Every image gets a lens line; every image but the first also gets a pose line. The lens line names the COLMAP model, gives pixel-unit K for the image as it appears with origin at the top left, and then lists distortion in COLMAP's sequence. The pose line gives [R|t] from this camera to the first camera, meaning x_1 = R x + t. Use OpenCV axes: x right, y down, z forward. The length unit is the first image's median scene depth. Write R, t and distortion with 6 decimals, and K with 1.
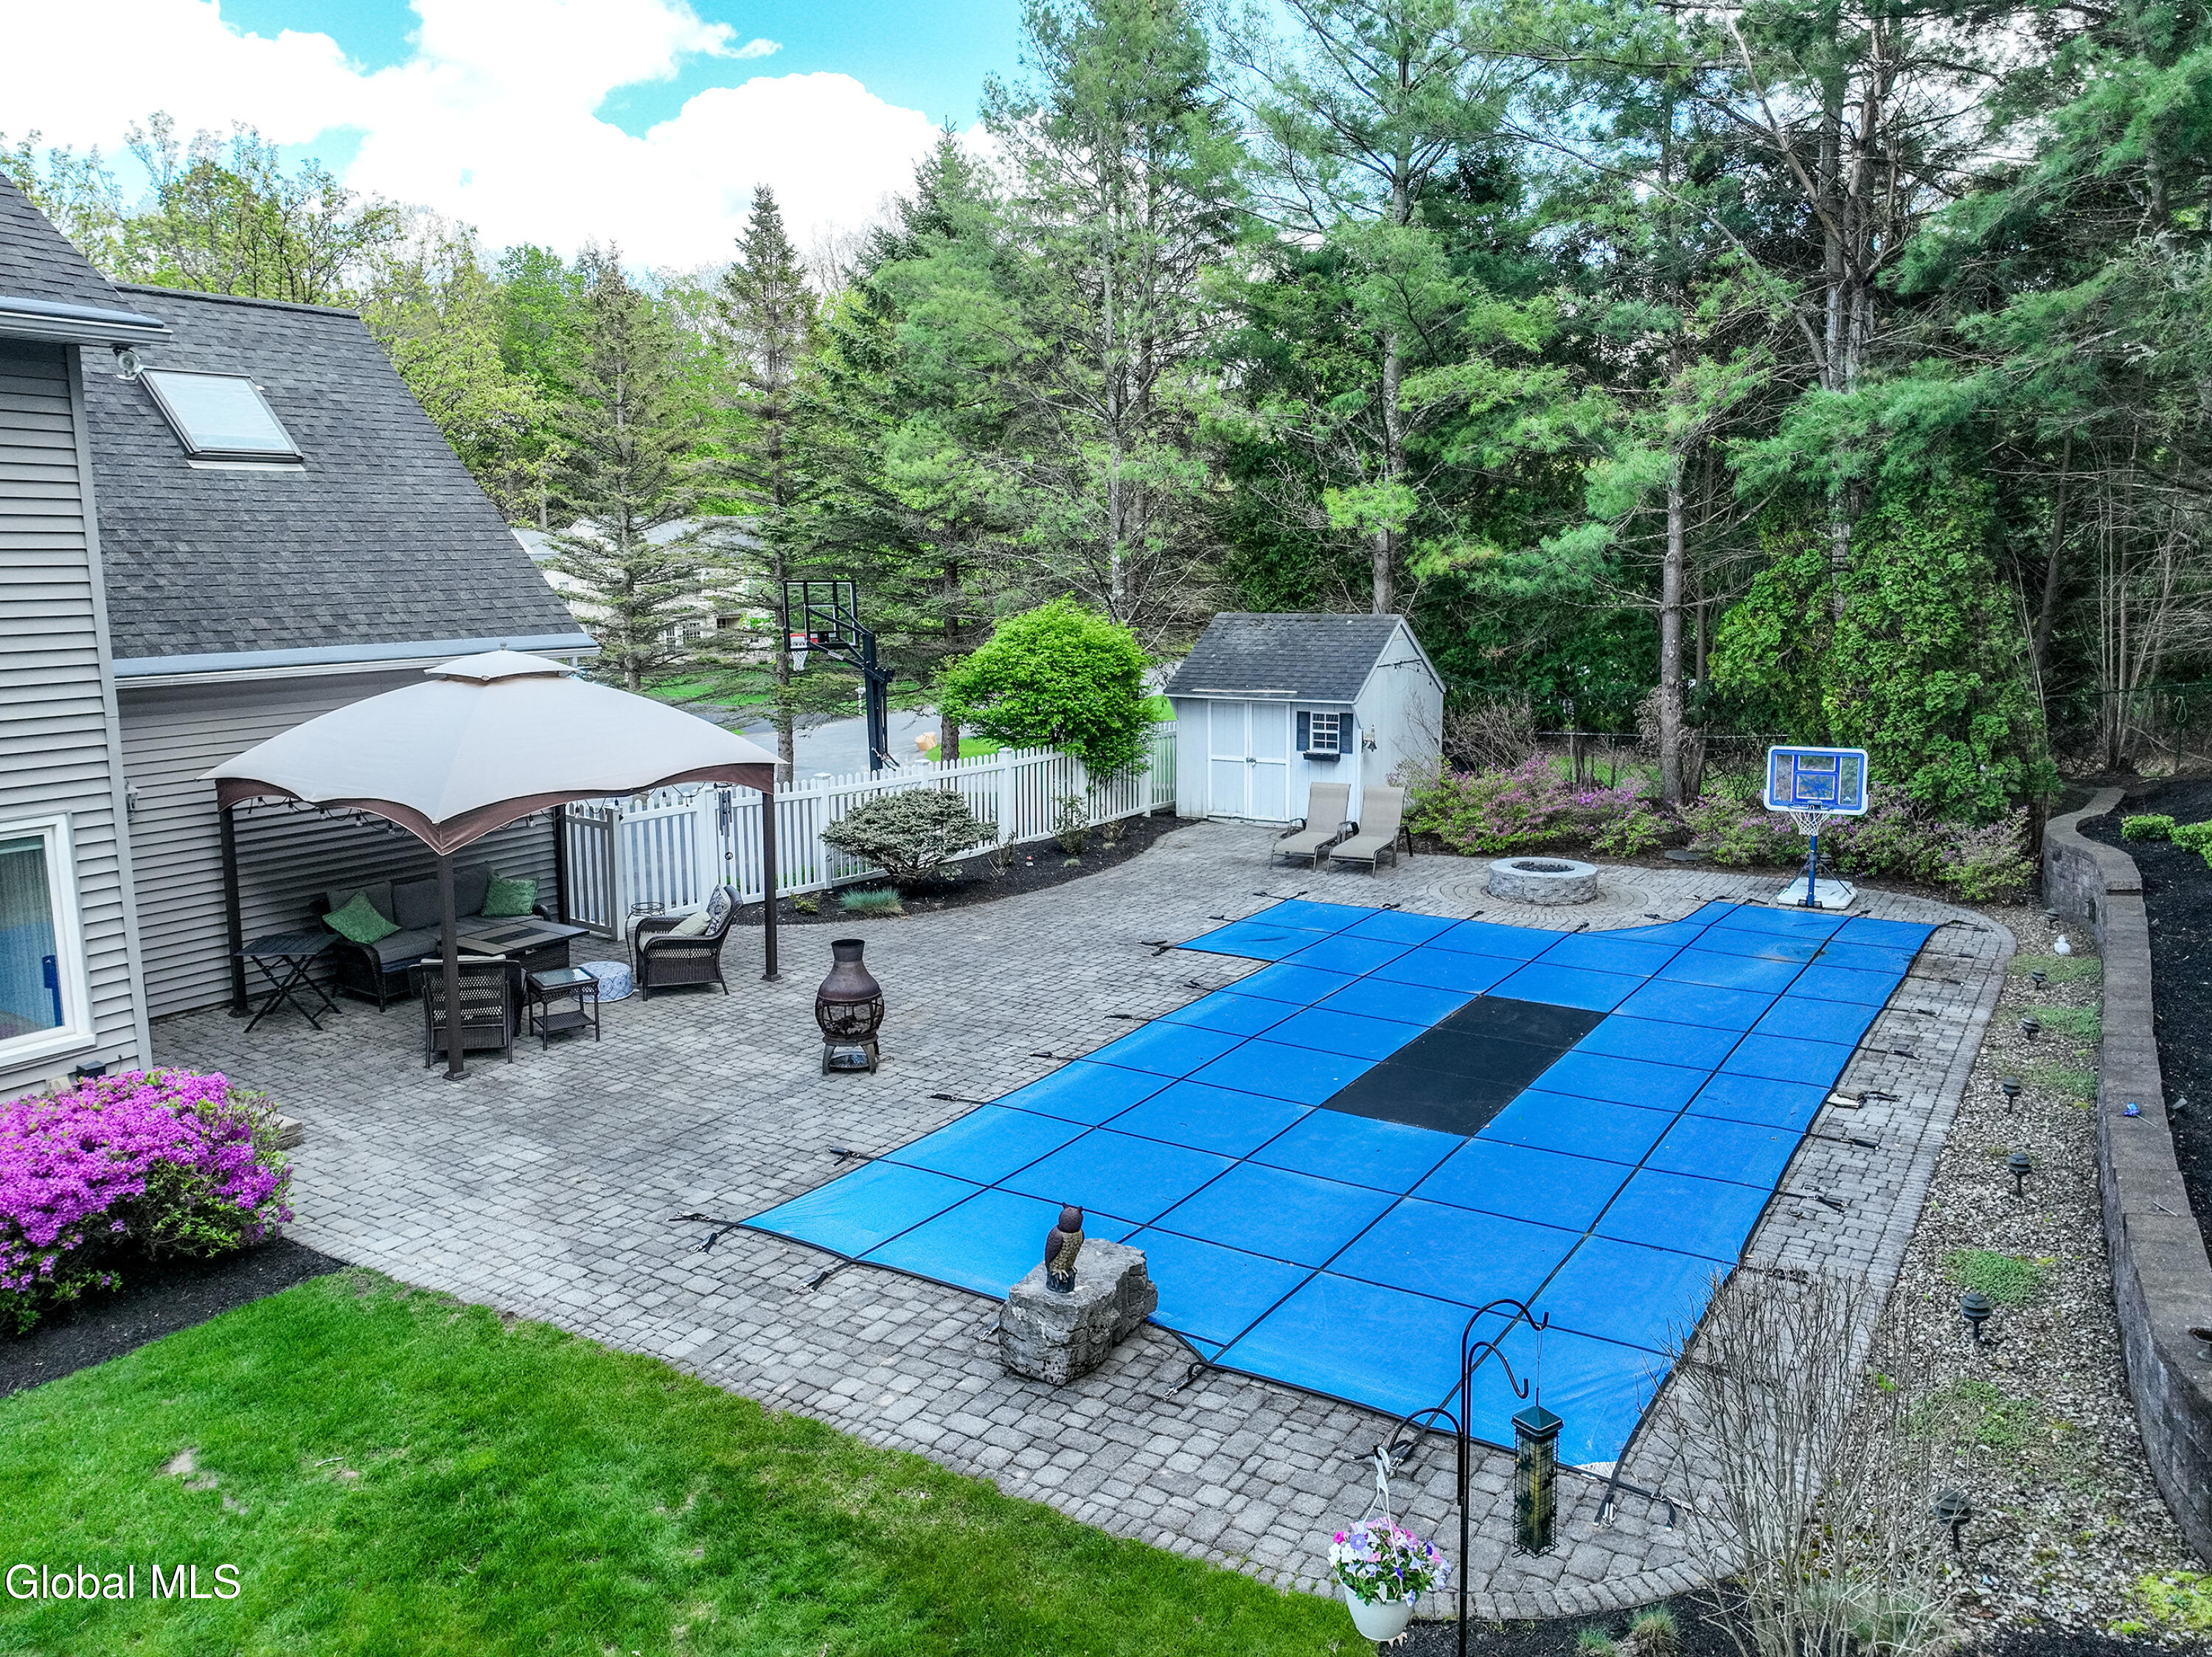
lens RADIAL K [[1645.5, 0, 1106.0], [0, 1645.5, 828.5], [0, 0, 1]] dist [0.002272, 0.000082]
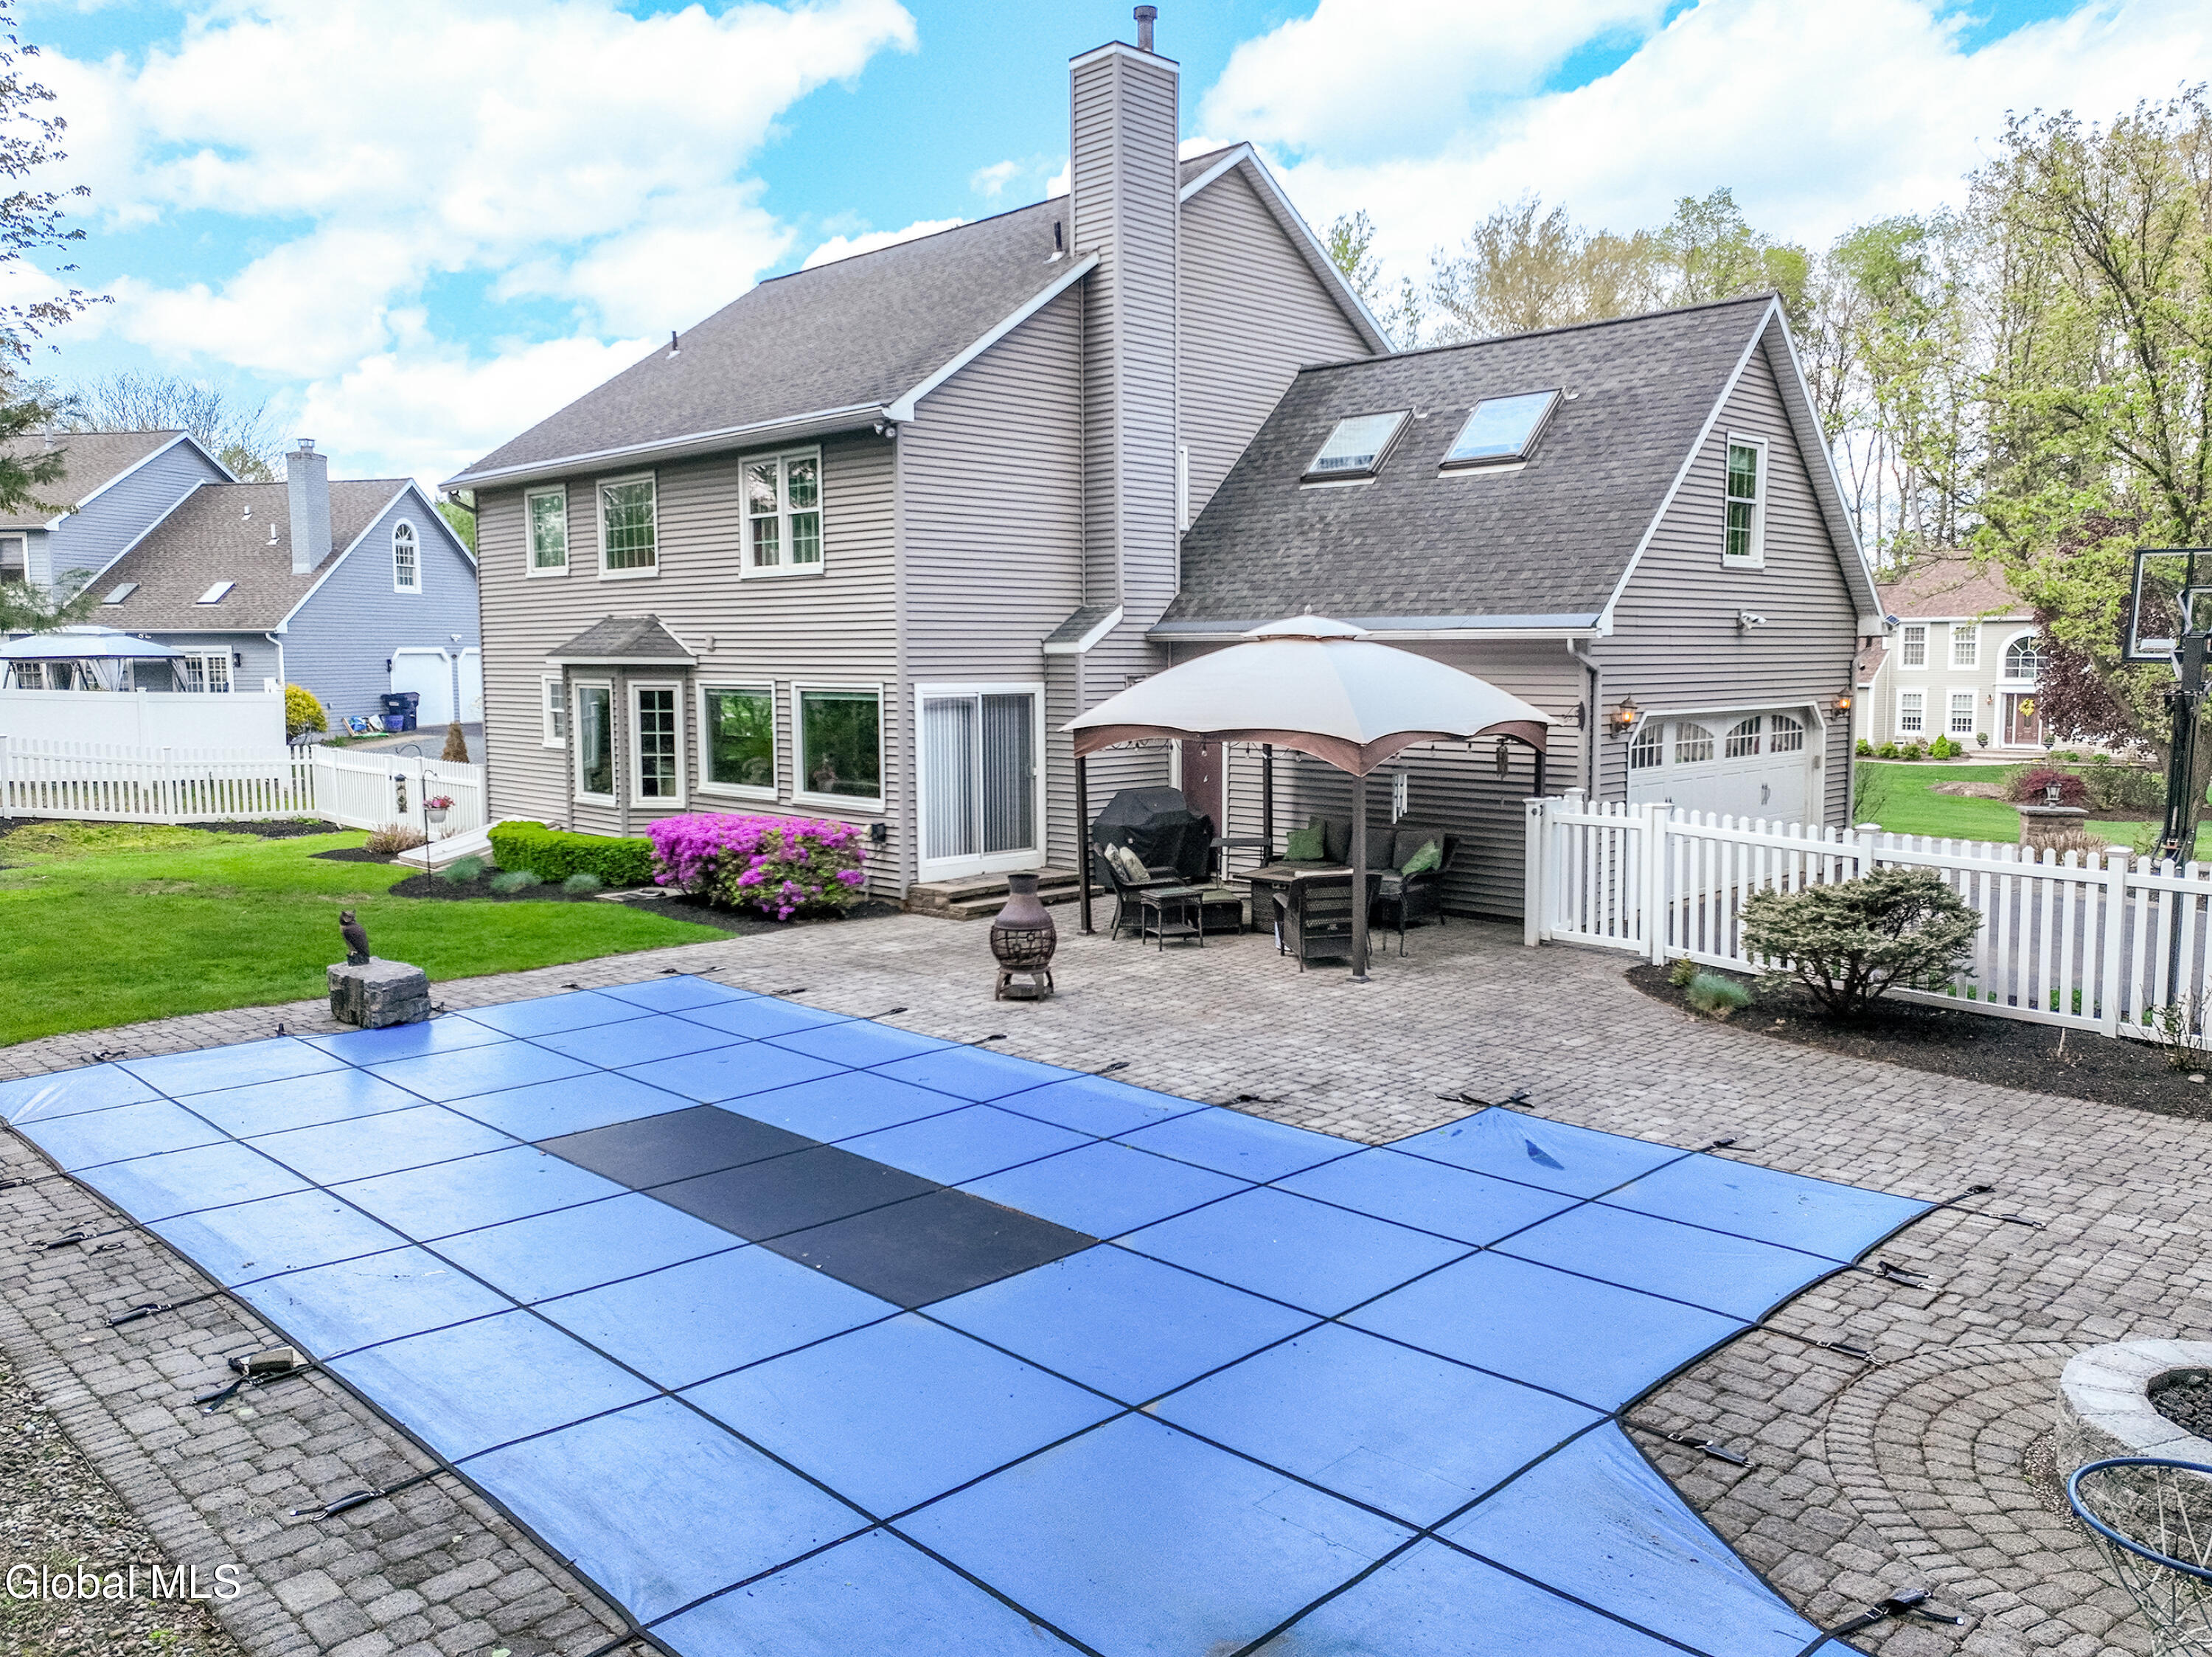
lens RADIAL K [[1645.5, 0, 1106.0], [0, 1645.5, 828.5], [0, 0, 1]] dist [0.002272, 0.000082]
pose [[-0.225447, 0.104269, -0.968660, 0.843189], [-0.148665, 0.978931, 0.139975, -0.115215], [0.962846, 0.175563, -0.205196, 1.271295]]
